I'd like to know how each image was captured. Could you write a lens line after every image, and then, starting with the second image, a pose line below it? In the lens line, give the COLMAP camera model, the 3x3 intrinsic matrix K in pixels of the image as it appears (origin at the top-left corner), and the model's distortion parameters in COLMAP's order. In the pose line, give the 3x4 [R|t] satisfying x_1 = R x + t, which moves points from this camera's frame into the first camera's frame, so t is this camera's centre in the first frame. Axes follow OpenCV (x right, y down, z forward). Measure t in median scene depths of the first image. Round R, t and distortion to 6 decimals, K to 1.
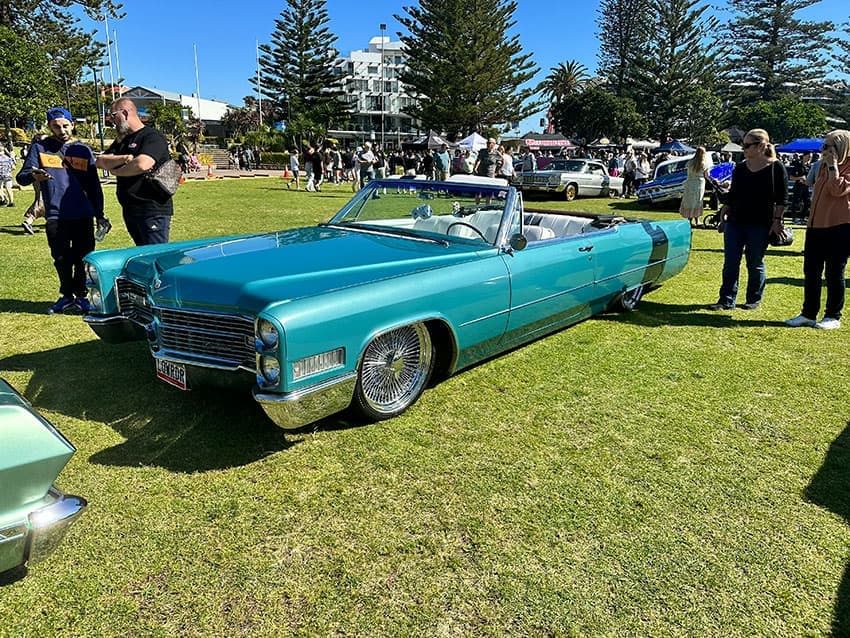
lens RADIAL K [[605.7, 0, 419.7], [0, 605.7, 317.7], [0, 0, 1]] dist [-0.006075, -0.008210]
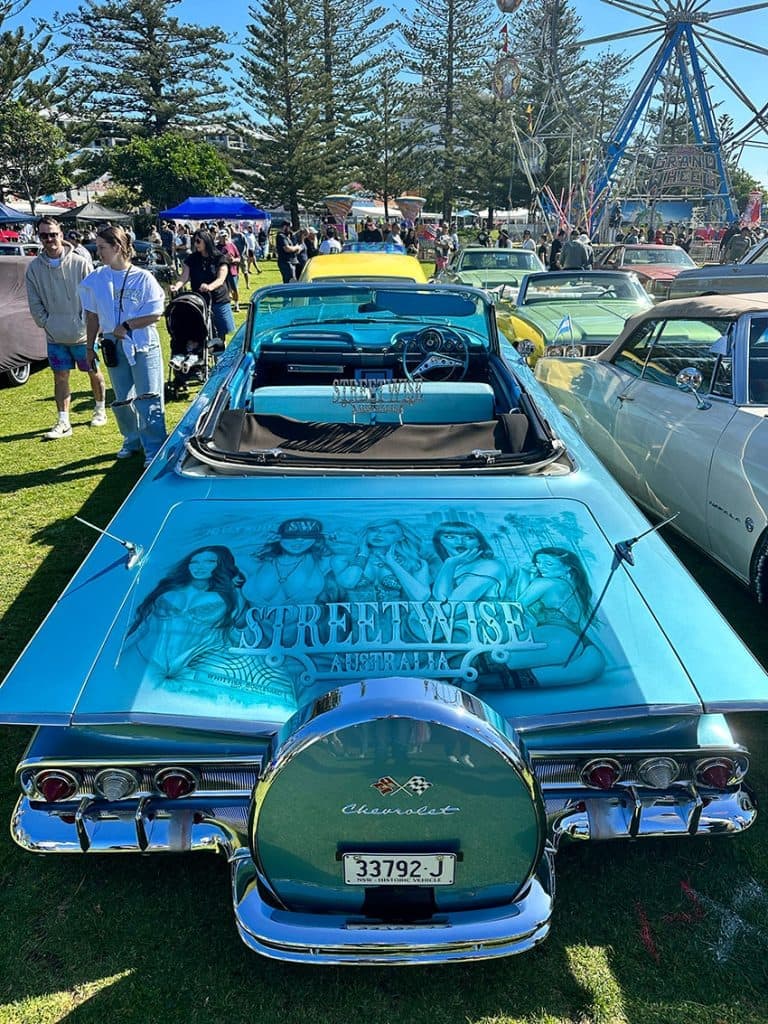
lens RADIAL K [[729.7, 0, 393.1], [0, 729.7, 510.2], [0, 0, 1]] dist [-0.006075, -0.008210]
pose [[0.762765, -0.244360, 0.598730, 0.188810], [0.173512, 0.969244, 0.174529, -0.053302], [-0.622963, -0.029238, 0.781705, 0.184439]]
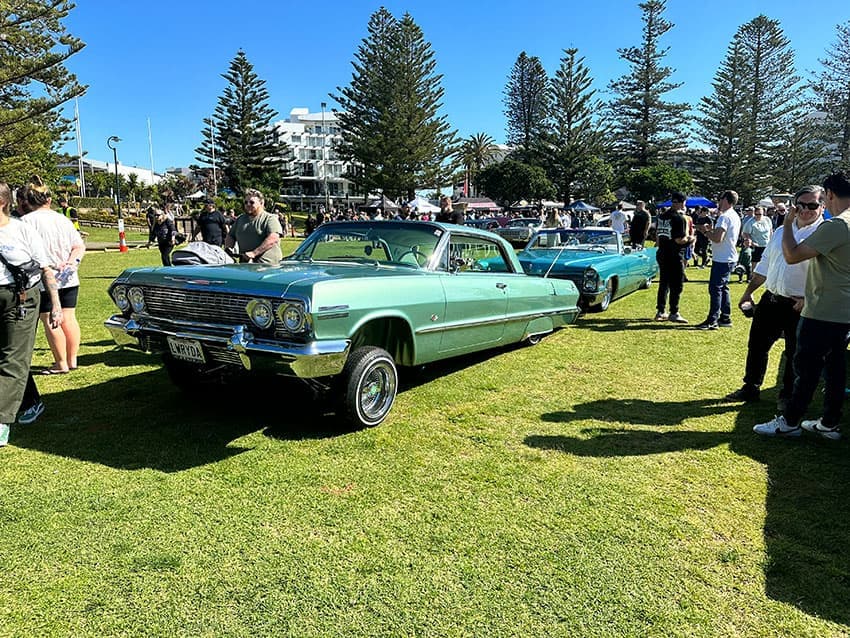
lens RADIAL K [[605.7, 0, 423.3], [0, 605.7, 316.7], [0, 0, 1]] dist [-0.006075, -0.008210]
pose [[0.985084, -0.045711, 0.165891, -0.073843], [0.061161, 0.994129, -0.089253, 0.017415], [-0.160837, 0.098068, 0.982097, -0.082163]]
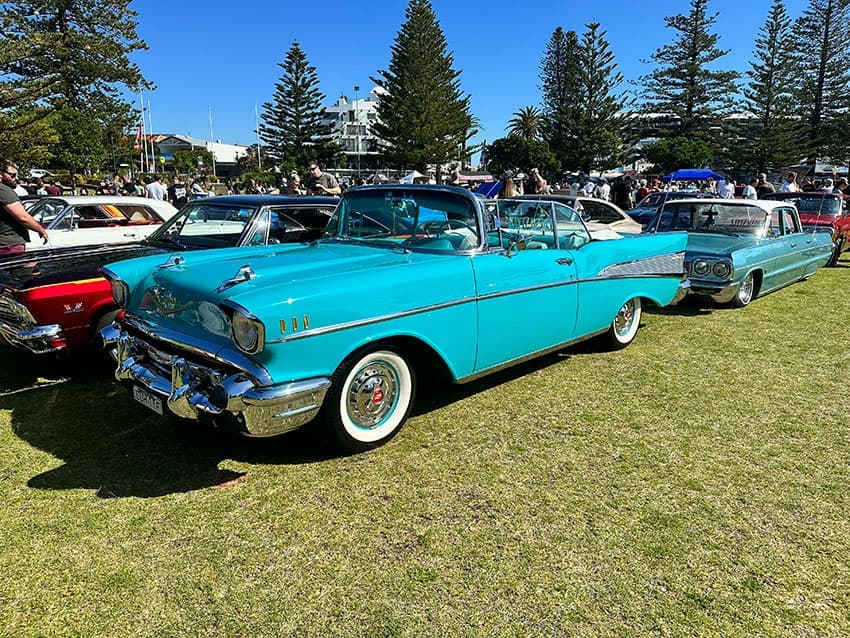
lens RADIAL K [[605.7, 0, 422.1], [0, 605.7, 324.9], [0, 0, 1]] dist [-0.006075, -0.008210]
pose [[0.998506, -0.005583, -0.054353, 0.127694], [0.003374, 0.999167, -0.040658, 0.058838], [0.054535, 0.040414, 0.997694, -0.211812]]
